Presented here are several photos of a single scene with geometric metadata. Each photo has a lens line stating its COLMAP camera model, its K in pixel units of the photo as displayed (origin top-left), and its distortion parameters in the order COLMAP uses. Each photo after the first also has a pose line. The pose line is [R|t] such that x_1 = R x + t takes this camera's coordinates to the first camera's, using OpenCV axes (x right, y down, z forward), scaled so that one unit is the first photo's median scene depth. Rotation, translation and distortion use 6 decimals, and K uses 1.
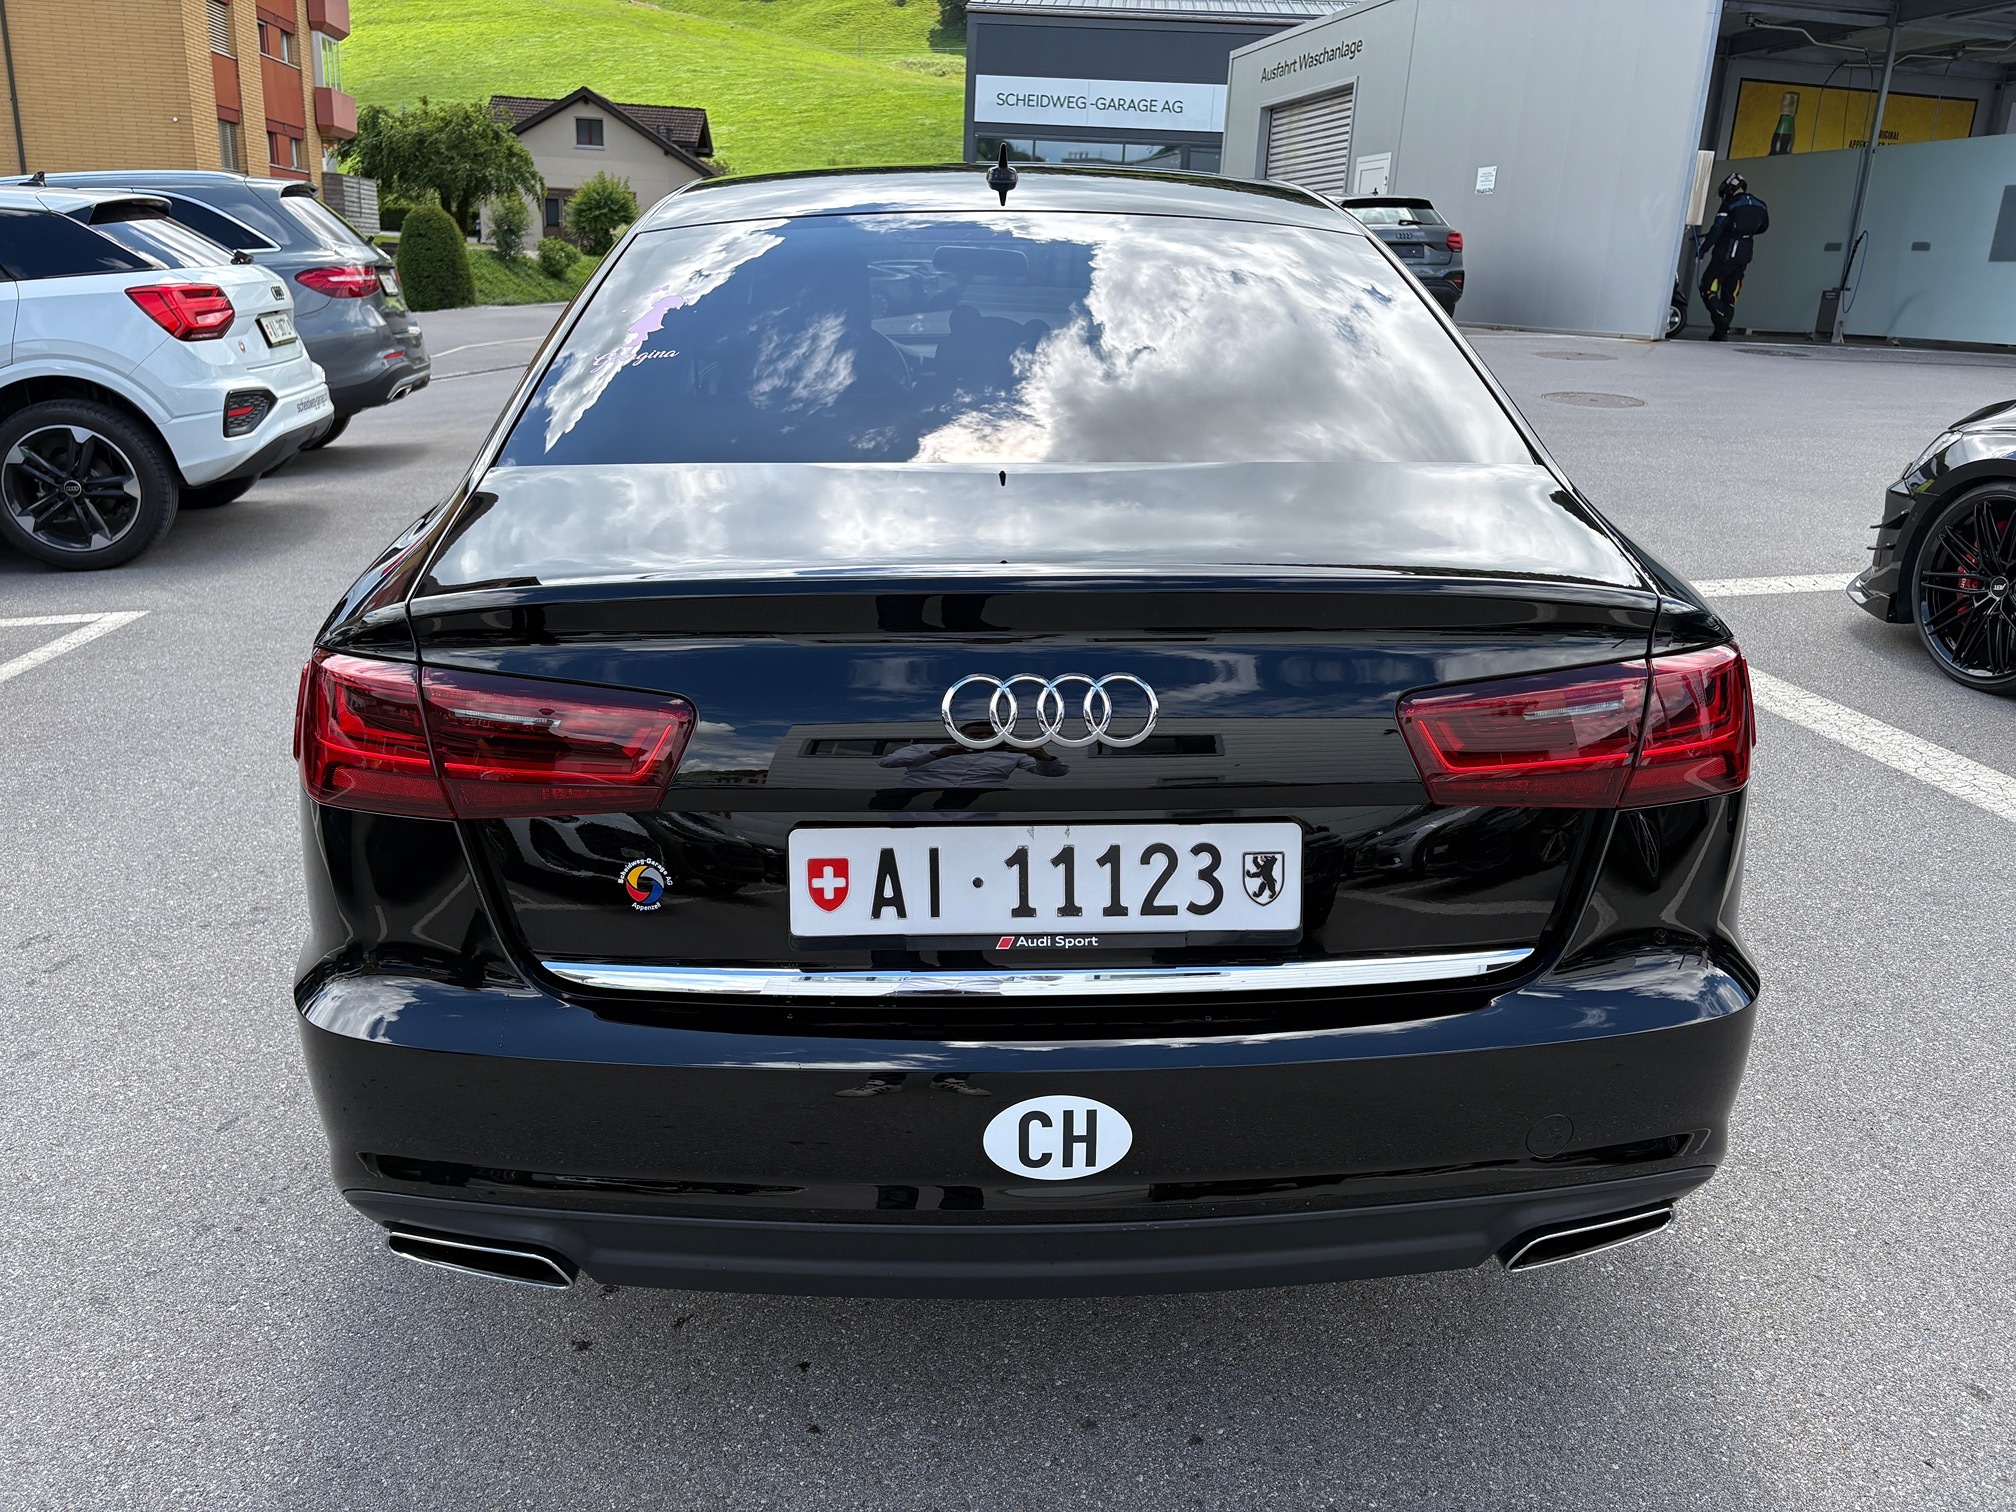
lens RADIAL K [[1539.2, 0, 1005.9], [0, 1539.2, 750.1], [0, 0, 1]] dist [0.047614, -0.039140]
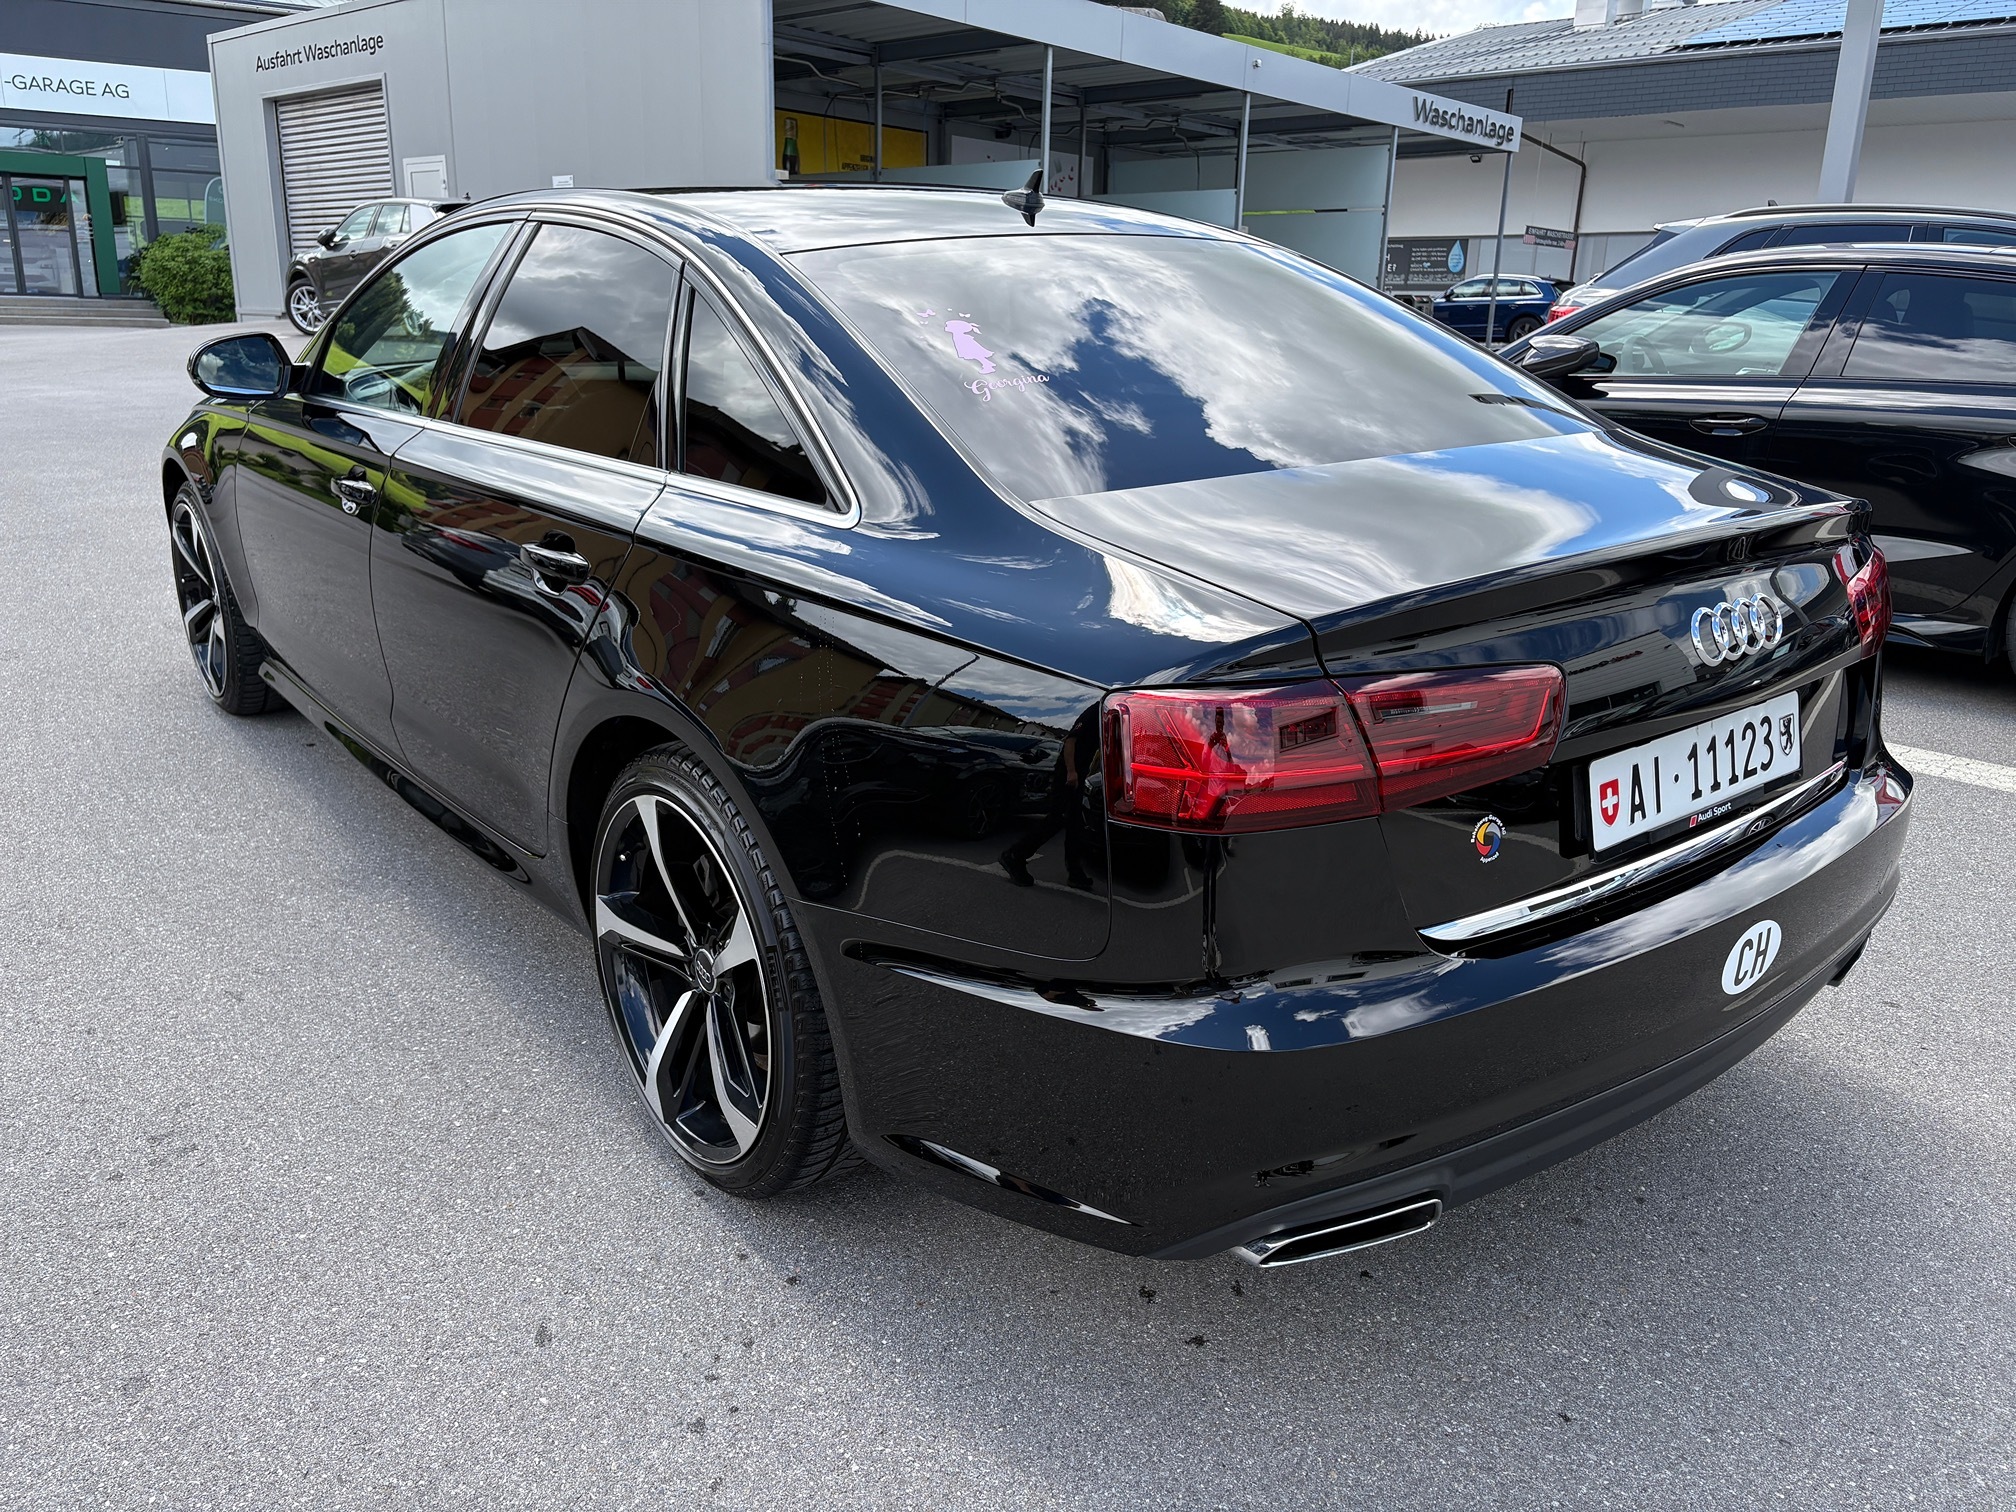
lens RADIAL K [[1539.2, 0, 1002.5], [0, 1539.2, 760.8], [0, 0, 1]] dist [0.047614, -0.039140]
pose [[0.804588, -0.186837, 0.563676, -1.157907], [0.185034, 0.980838, 0.060995, -0.104971], [-0.564270, 0.055223, 0.823741, 0.268815]]
